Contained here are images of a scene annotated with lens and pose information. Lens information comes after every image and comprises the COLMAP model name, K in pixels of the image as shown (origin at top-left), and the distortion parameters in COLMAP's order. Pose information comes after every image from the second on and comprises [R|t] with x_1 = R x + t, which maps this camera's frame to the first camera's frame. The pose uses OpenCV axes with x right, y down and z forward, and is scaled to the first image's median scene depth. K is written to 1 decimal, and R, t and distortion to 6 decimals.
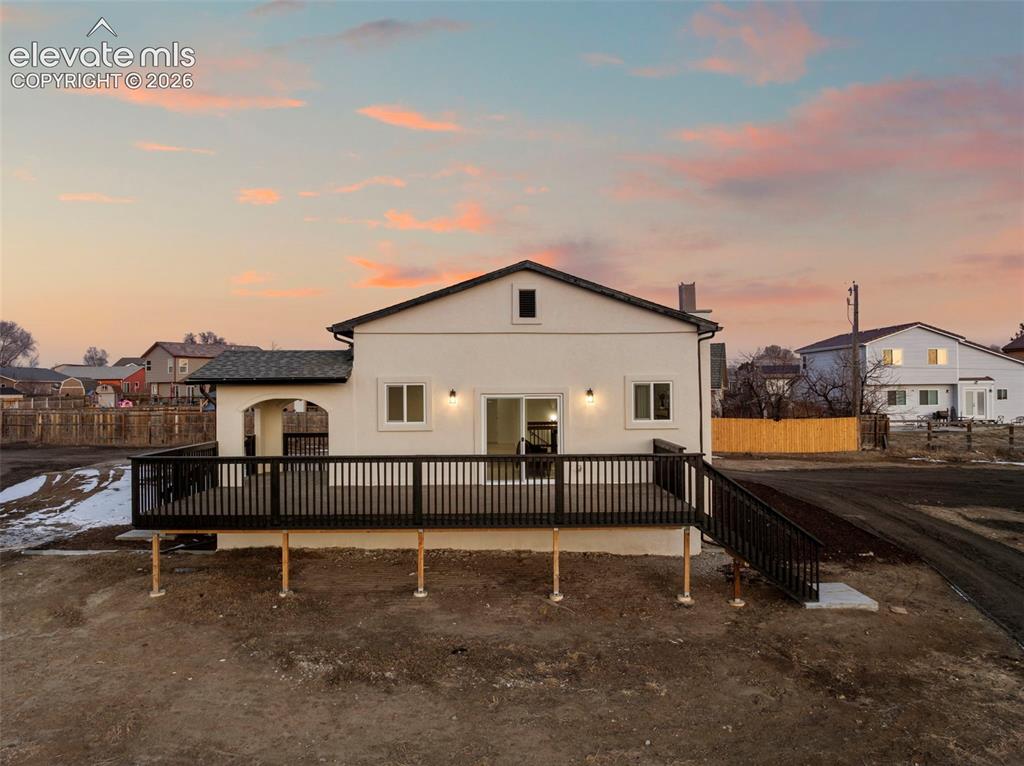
lens RADIAL K [[738.2, 0, 512.0], [0, 738.2, 383.0], [0, 0, 1]] dist [-0.060713, 0.021231]
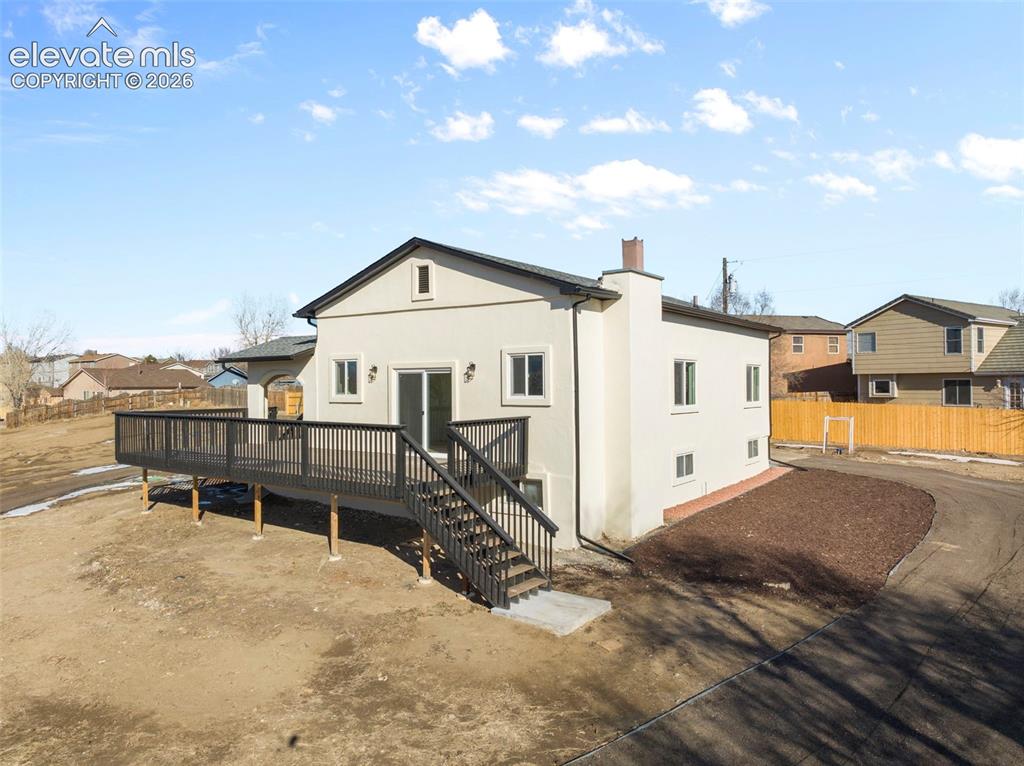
lens RADIAL K [[738.2, 0, 512.0], [0, 738.2, 383.0], [0, 0, 1]] dist [-0.060713, 0.021231]
pose [[0.781282, 0.002047, -0.624175, 0.763151], [0.016529, 0.999576, 0.023969, 0.012902], [0.623959, -0.029043, 0.780917, 0.271898]]
